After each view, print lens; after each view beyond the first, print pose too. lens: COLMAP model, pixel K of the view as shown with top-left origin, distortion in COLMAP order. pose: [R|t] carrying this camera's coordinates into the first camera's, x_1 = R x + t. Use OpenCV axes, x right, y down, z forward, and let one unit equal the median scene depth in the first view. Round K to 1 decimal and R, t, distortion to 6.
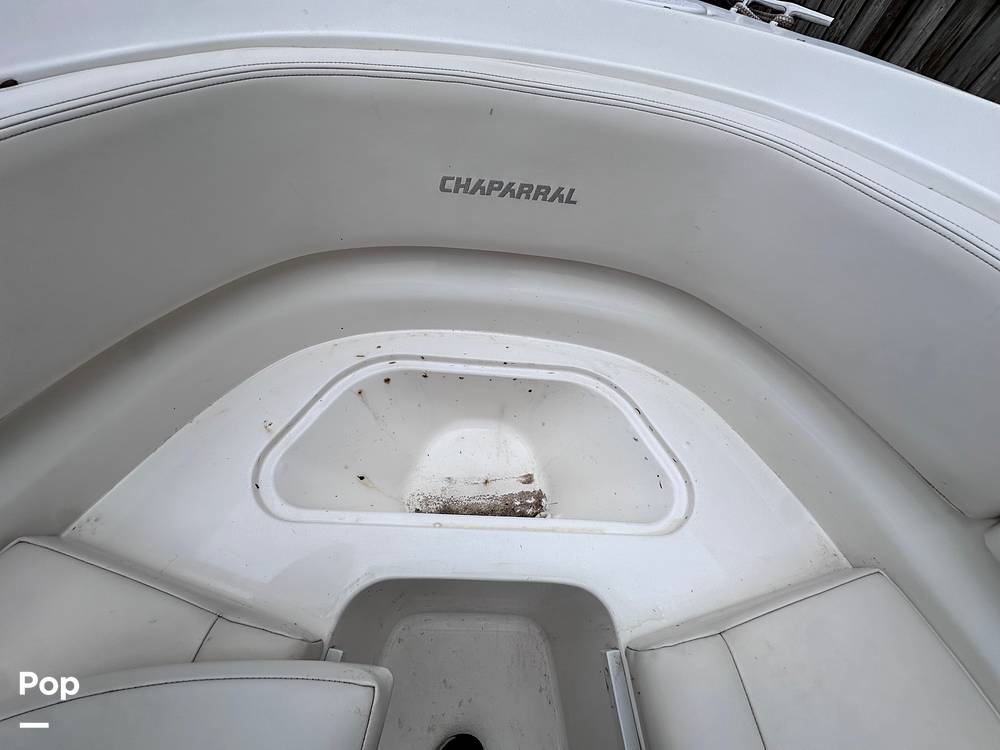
lens RADIAL K [[400.9, 0, 500.0], [0, 400.9, 375.0], [0, 0, 1]] dist [-0.003874, 0.000519]
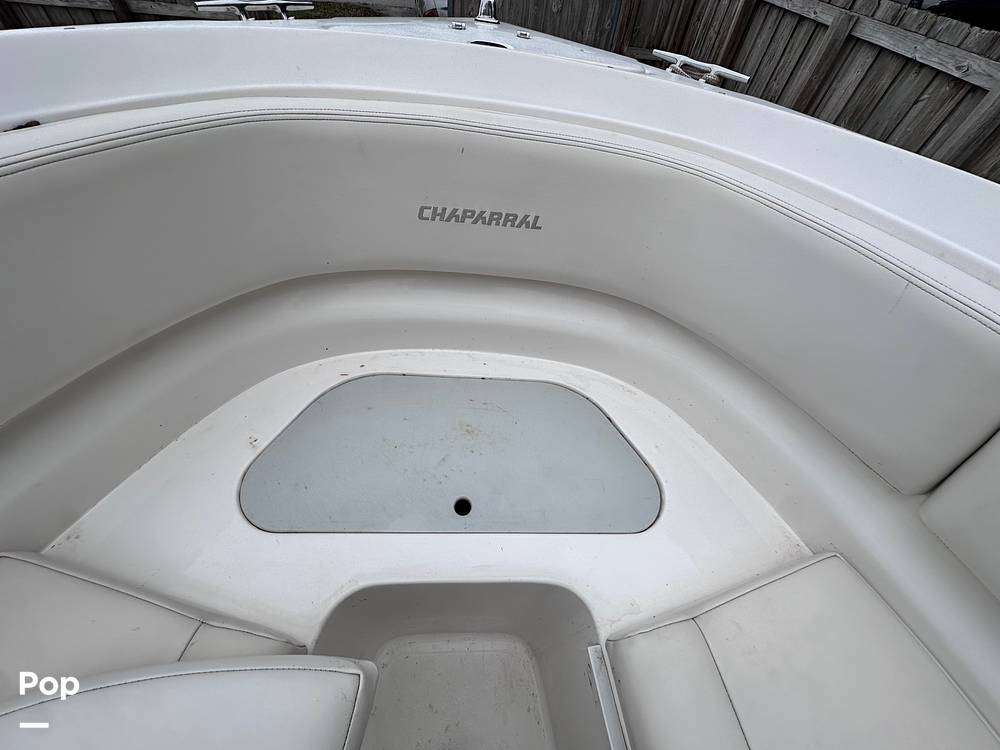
lens RADIAL K [[400.9, 0, 500.0], [0, 400.9, 375.0], [0, 0, 1]] dist [-0.003874, 0.000519]
pose [[0.998642, -0.028031, 0.043905, 0.014962], [0.032021, 0.995154, -0.092972, 0.080730], [-0.041086, 0.094252, 0.994700, -0.073016]]
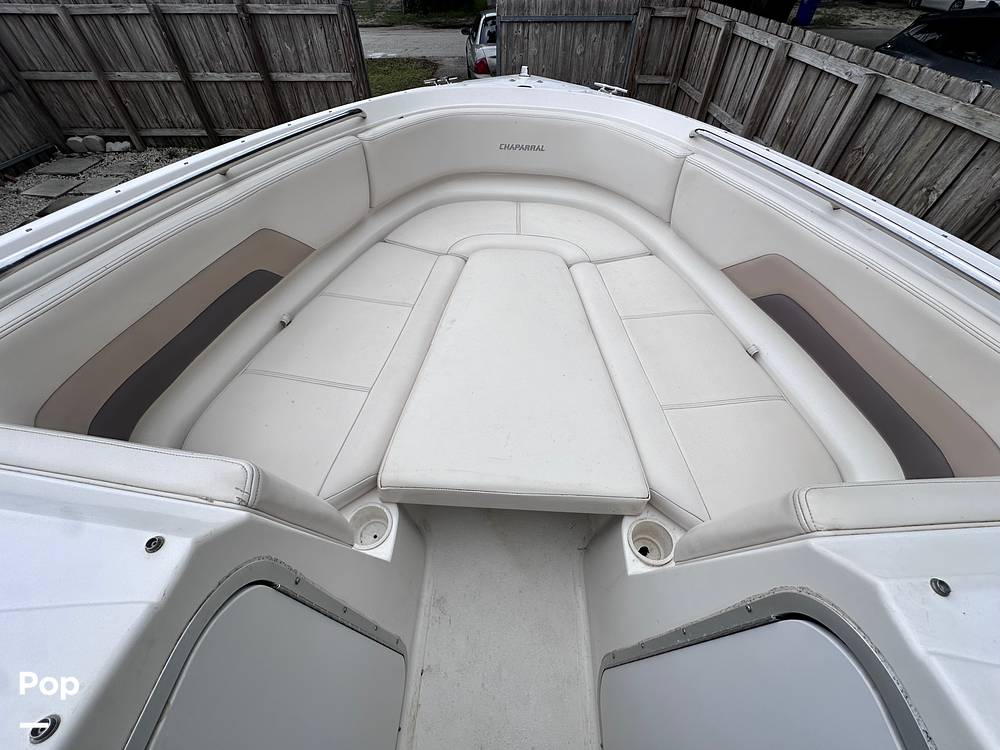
lens RADIAL K [[400.9, 0, 500.0], [0, 400.9, 375.0], [0, 0, 1]] dist [-0.003874, 0.000519]
pose [[0.997897, -0.031178, -0.056821, -0.025791], [0.022160, 0.987988, -0.152932, 1.717105], [0.060907, 0.151352, 0.986602, -1.762229]]
